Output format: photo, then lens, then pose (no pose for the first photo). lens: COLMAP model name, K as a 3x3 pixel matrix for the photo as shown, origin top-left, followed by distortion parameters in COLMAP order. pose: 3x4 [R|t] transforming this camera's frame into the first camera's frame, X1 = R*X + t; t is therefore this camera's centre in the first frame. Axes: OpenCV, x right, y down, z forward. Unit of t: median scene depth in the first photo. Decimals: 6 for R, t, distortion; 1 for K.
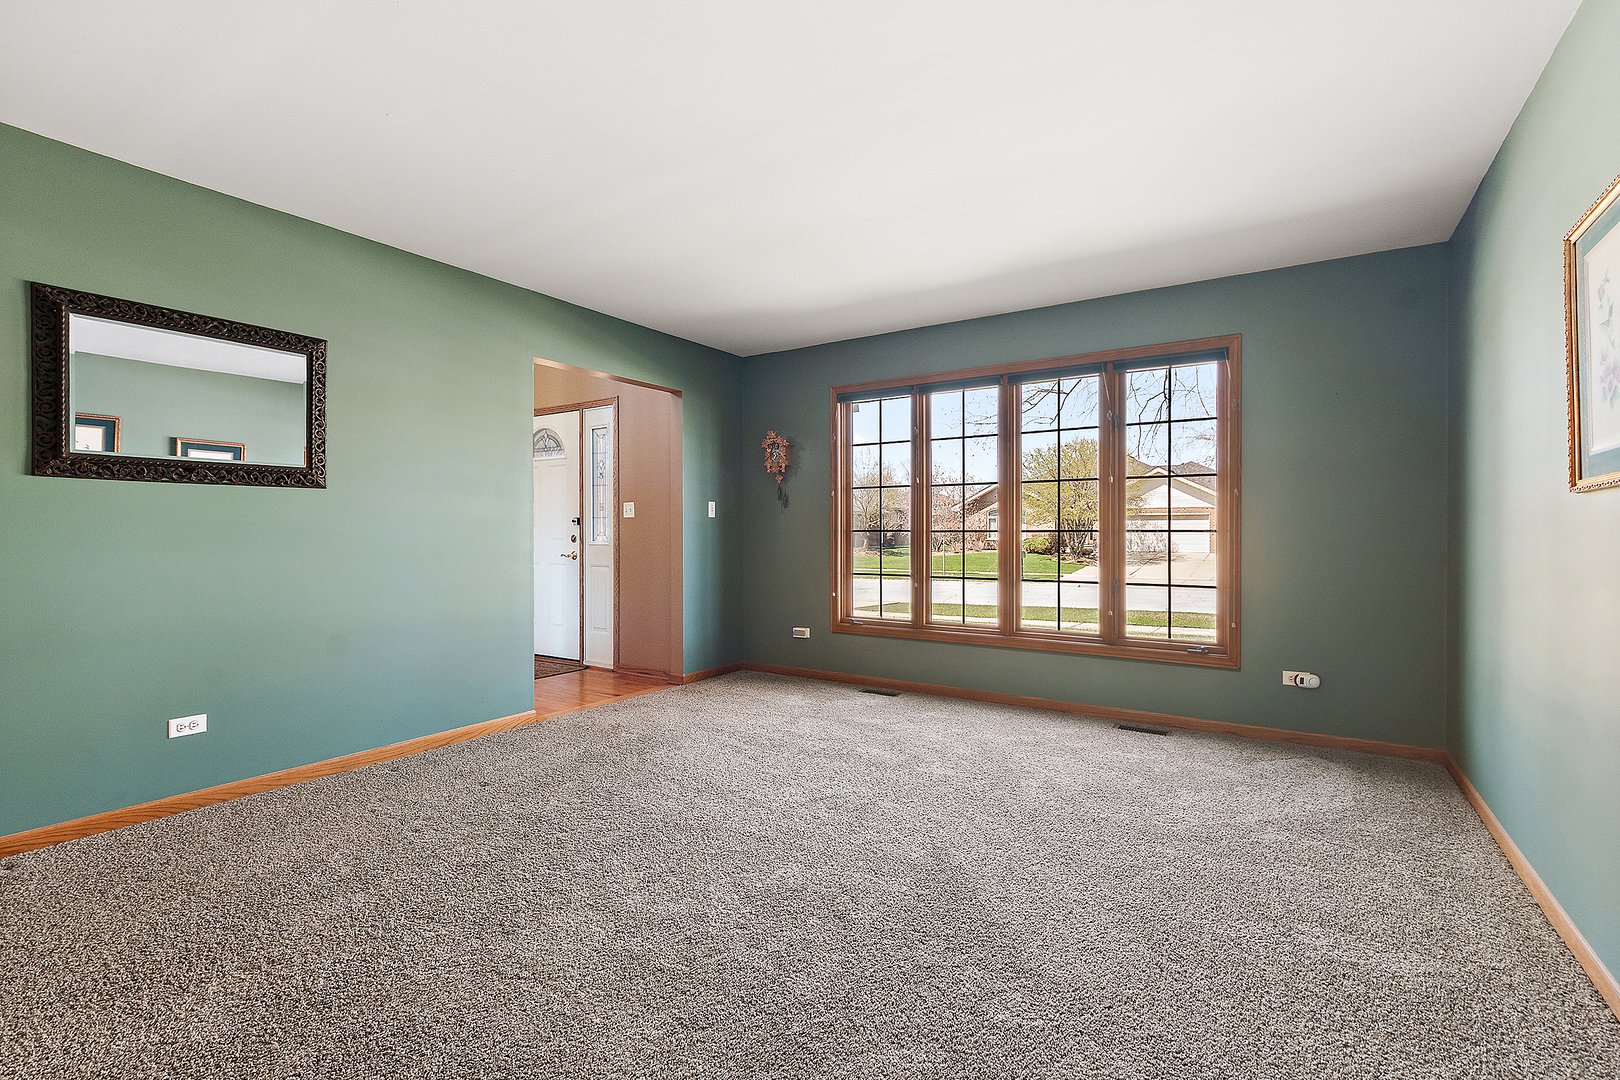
lens RADIAL K [[721.1, 0, 810.1], [0, 721.1, 535.8], [0, 0, 1]] dist [0.003400, -0.001482]
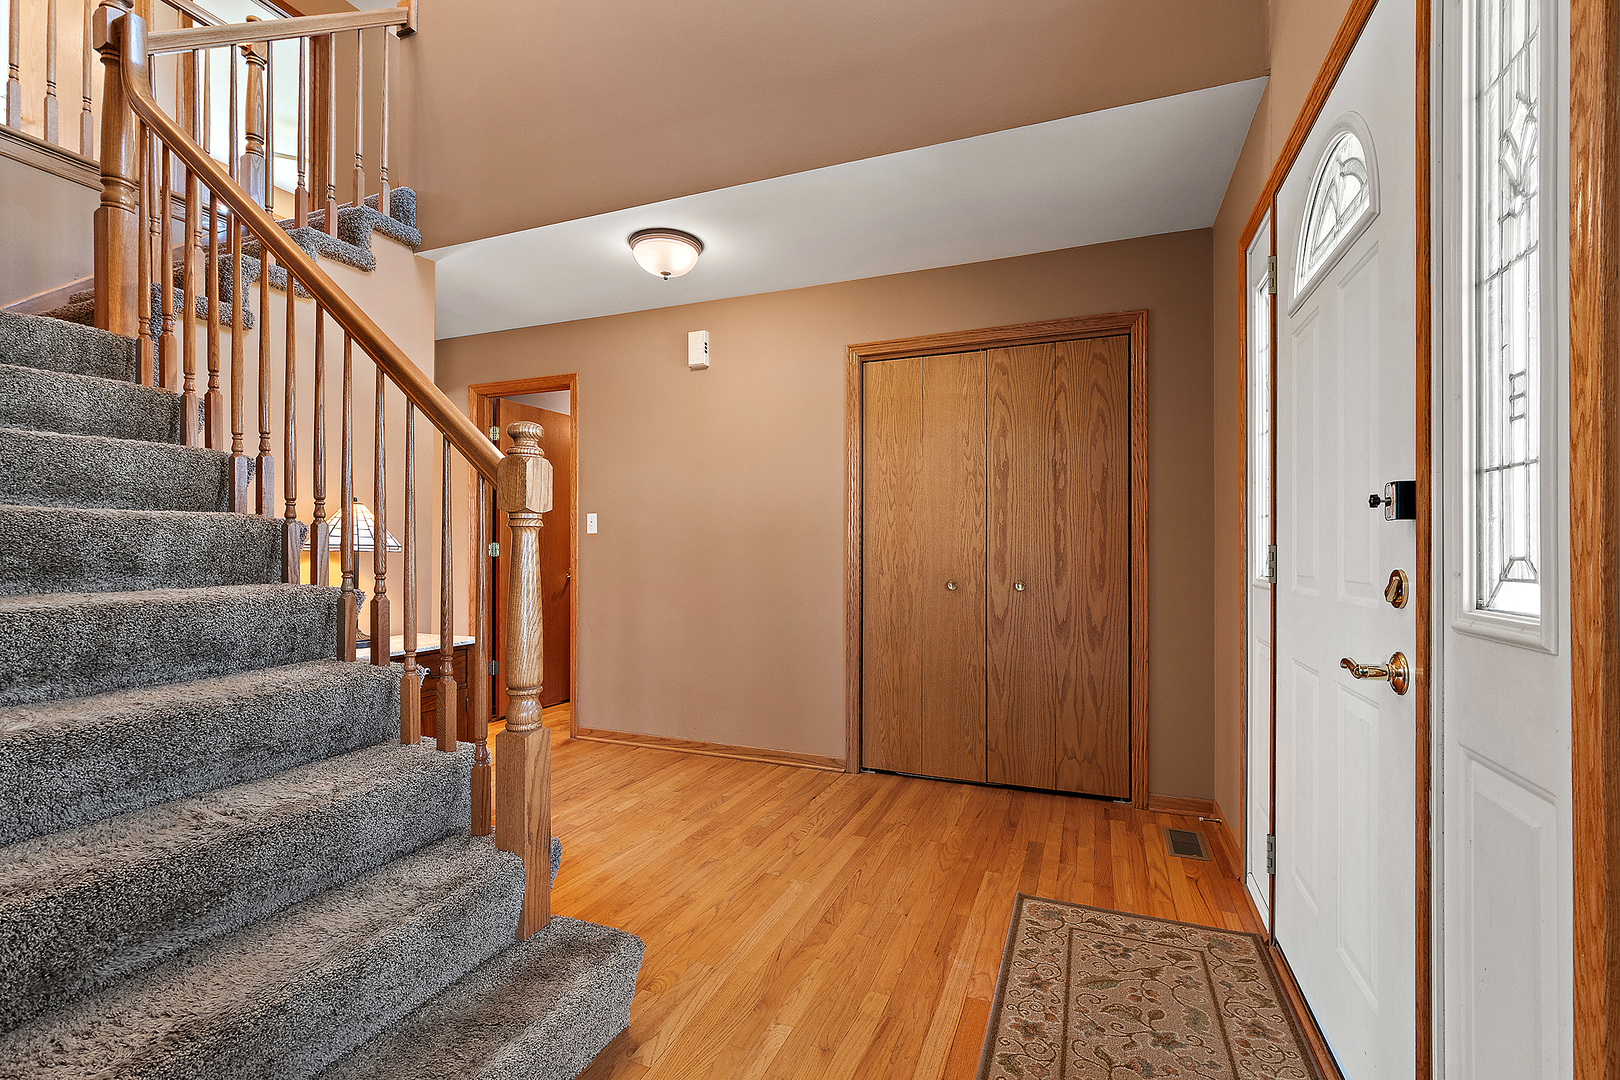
lens RADIAL K [[721.1, 0, 809.0], [0, 721.1, 545.8], [0, 0, 1]] dist [0.003400, -0.001482]
pose [[0.209801, -0.001673, -0.977743, -0.166087], [-0.001714, 0.999996, -0.002079, -0.006887], [0.977743, 0.002113, 0.209798, 0.801642]]
